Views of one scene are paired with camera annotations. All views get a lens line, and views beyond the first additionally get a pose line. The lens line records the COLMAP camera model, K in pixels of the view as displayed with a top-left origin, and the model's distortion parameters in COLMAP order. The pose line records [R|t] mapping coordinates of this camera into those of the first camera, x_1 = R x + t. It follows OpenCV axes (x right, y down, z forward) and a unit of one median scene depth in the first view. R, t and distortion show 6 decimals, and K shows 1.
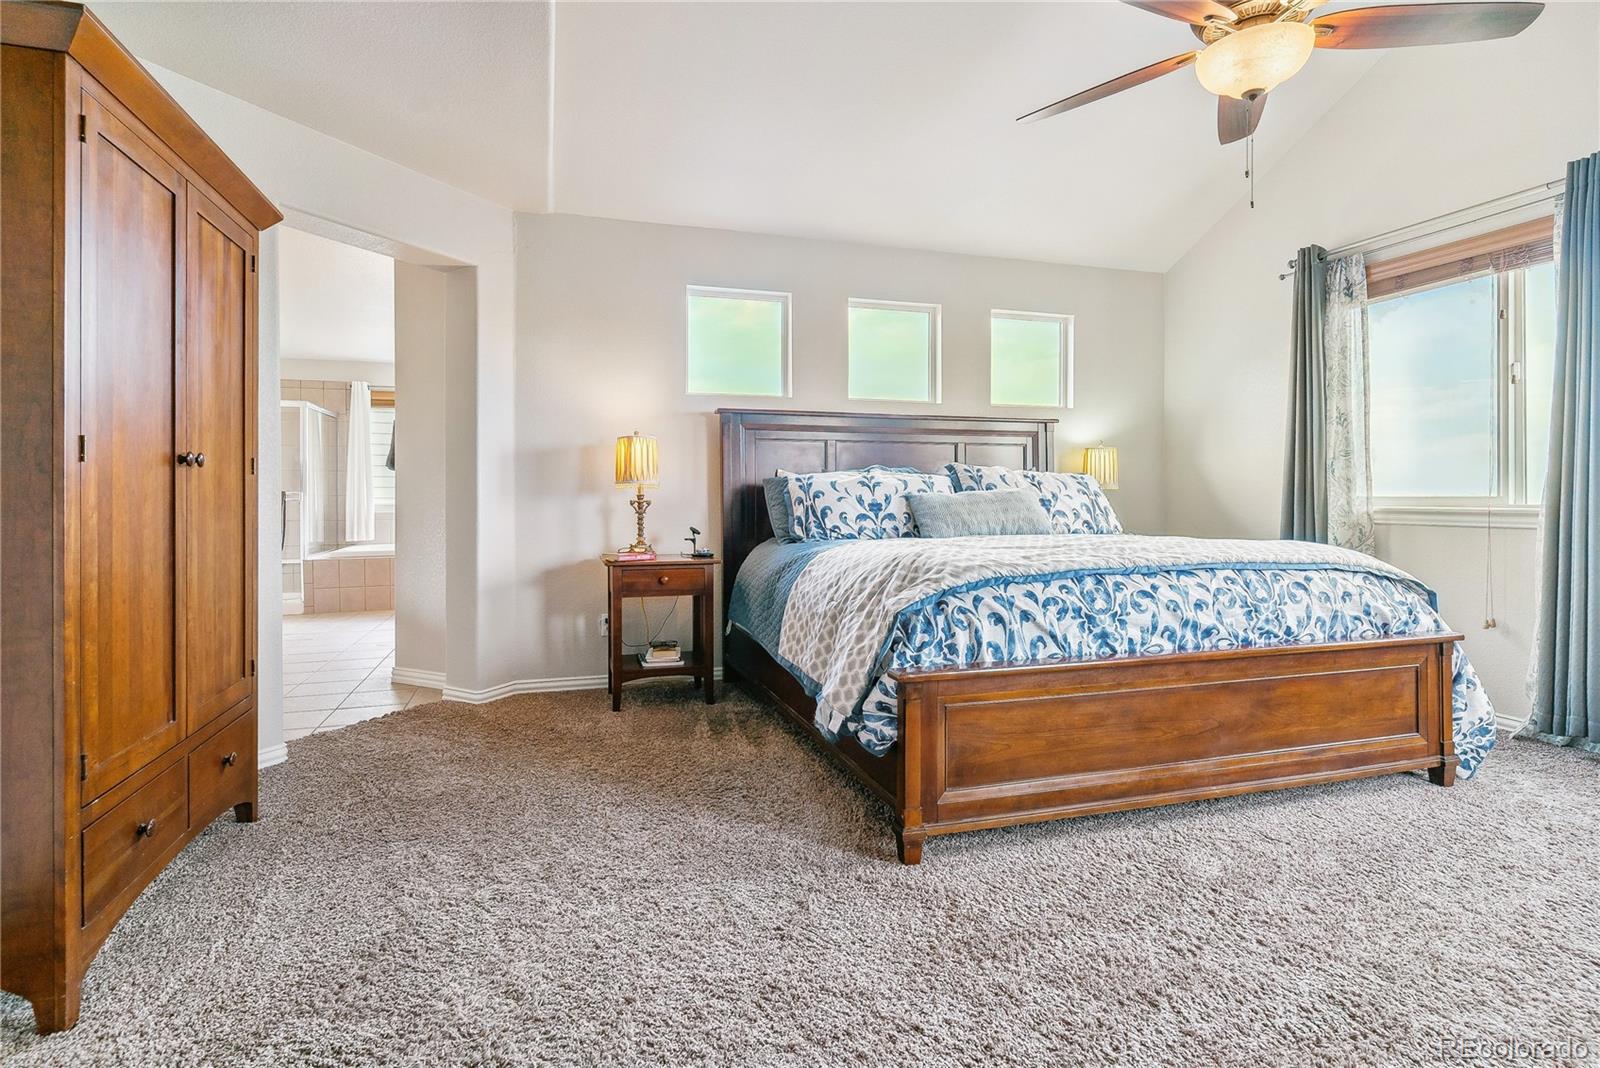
lens RADIAL K [[772.6, 0, 798.9], [0, 772.6, 498.3], [0, 0, 1]] dist [0.002239, 0.000339]
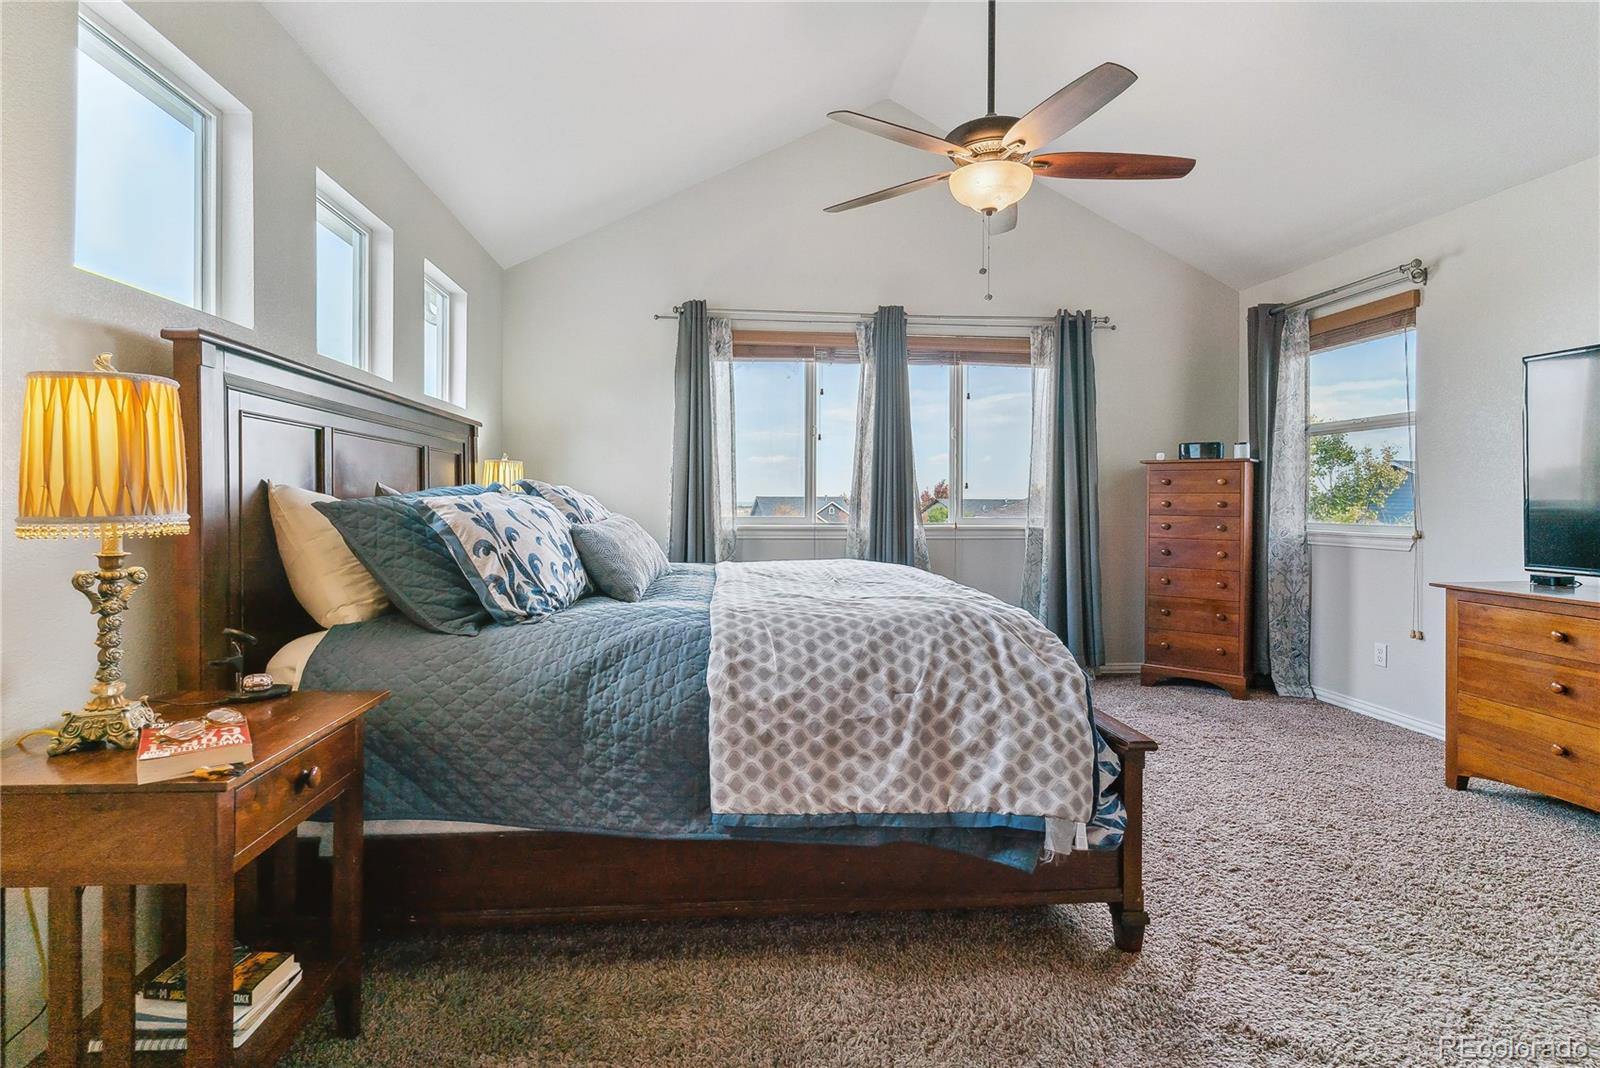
lens RADIAL K [[772.6, 0, 765.8], [0, 772.6, 507.2], [0, 0, 1]] dist [0.002239, 0.000339]
pose [[0.249335, -0.006600, 0.968395, -0.580445], [-0.004337, 0.999959, 0.007932, -0.036548], [-0.968408, -0.006178, 0.249296, 0.825269]]
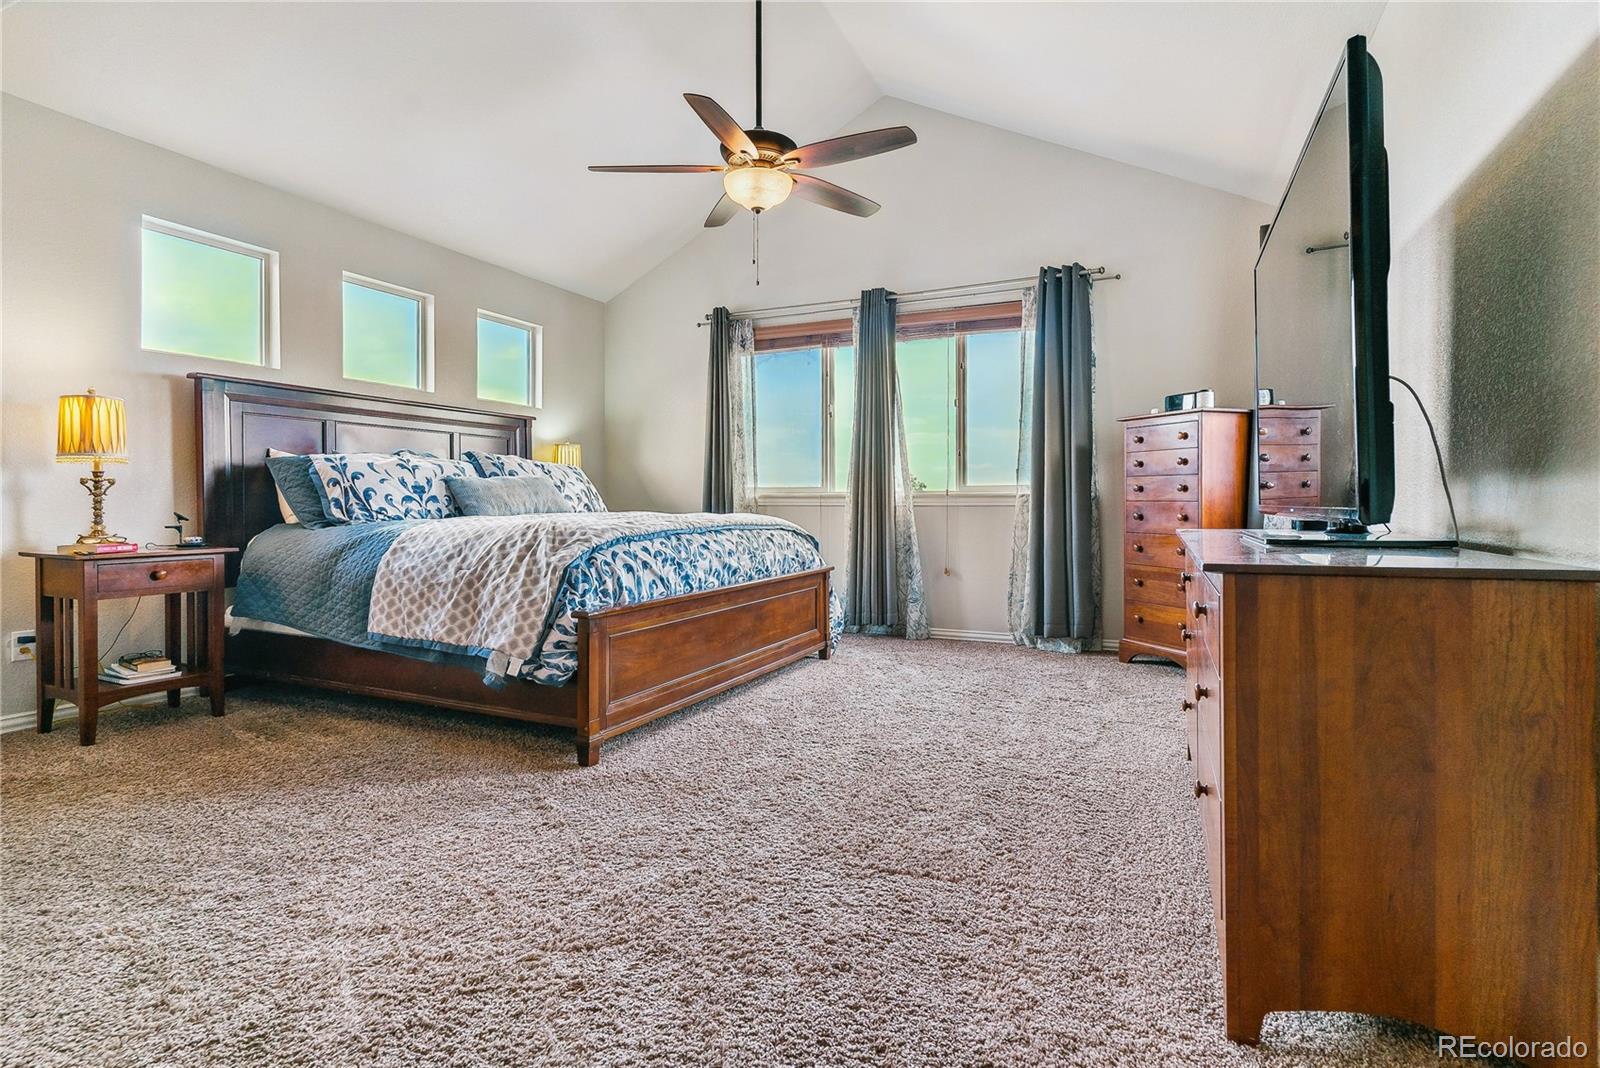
lens RADIAL K [[772.6, 0, 768.9], [0, 772.6, 504.7], [0, 0, 1]] dist [0.002239, 0.000339]
pose [[0.699129, -0.002791, 0.714991, -0.371066], [0.000073, 0.999993, 0.003832, 0.033559], [-0.714996, -0.002627, 0.699124, -0.048699]]
